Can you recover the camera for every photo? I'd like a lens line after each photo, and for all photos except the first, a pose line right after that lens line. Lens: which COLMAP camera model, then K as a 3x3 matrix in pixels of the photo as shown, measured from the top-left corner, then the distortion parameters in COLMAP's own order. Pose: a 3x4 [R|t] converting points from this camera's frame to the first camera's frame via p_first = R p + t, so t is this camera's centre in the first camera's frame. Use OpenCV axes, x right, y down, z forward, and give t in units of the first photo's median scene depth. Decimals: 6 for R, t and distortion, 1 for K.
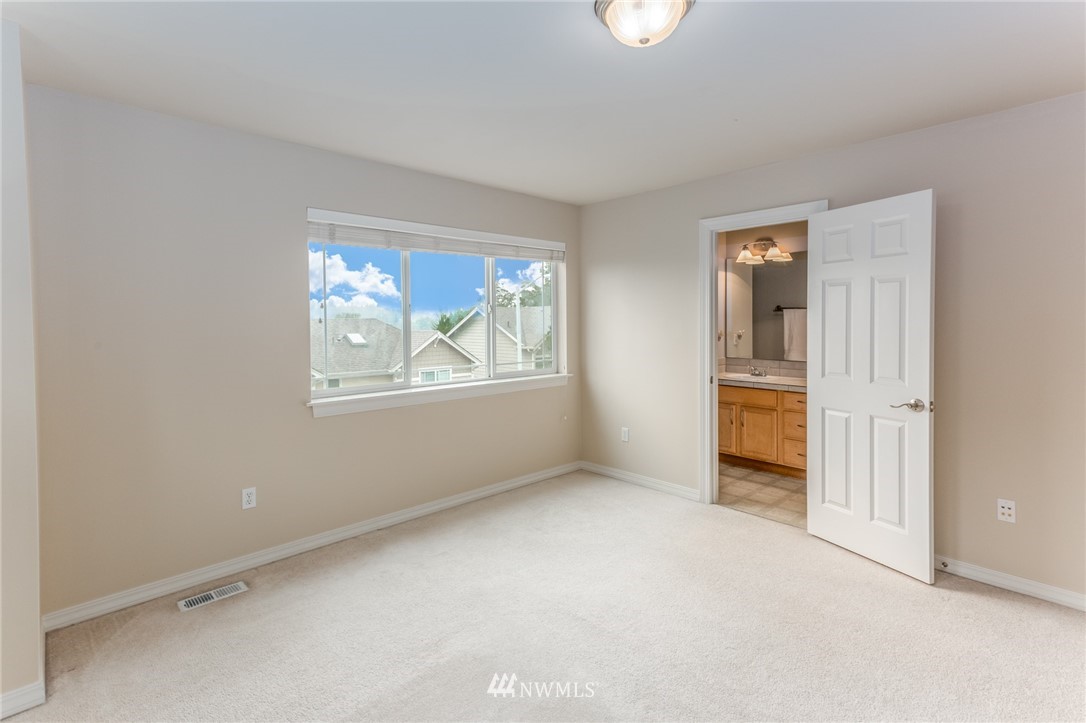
lens RADIAL K [[542.9, 0, 552.1], [0, 542.9, 320.2], [0, 0, 1]] dist [0.006012, 0.003897]
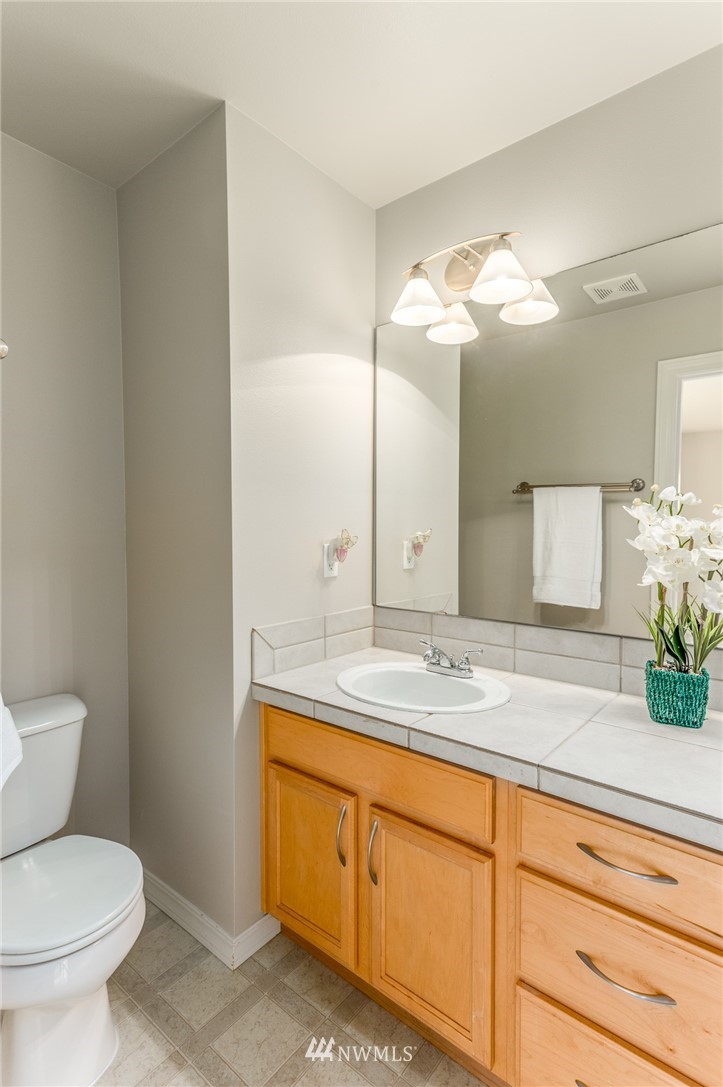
lens RADIAL K [[543.4, 0, 364.5], [0, 543.4, 540.1], [0, 0, 1]] dist [0.006012, 0.003897]
pose [[0.995551, 0.003918, 0.094139, 0.280434], [-0.006402, 0.999639, 0.026097, 0.015669], [-0.094002, -0.026583, 0.995217, 0.646552]]
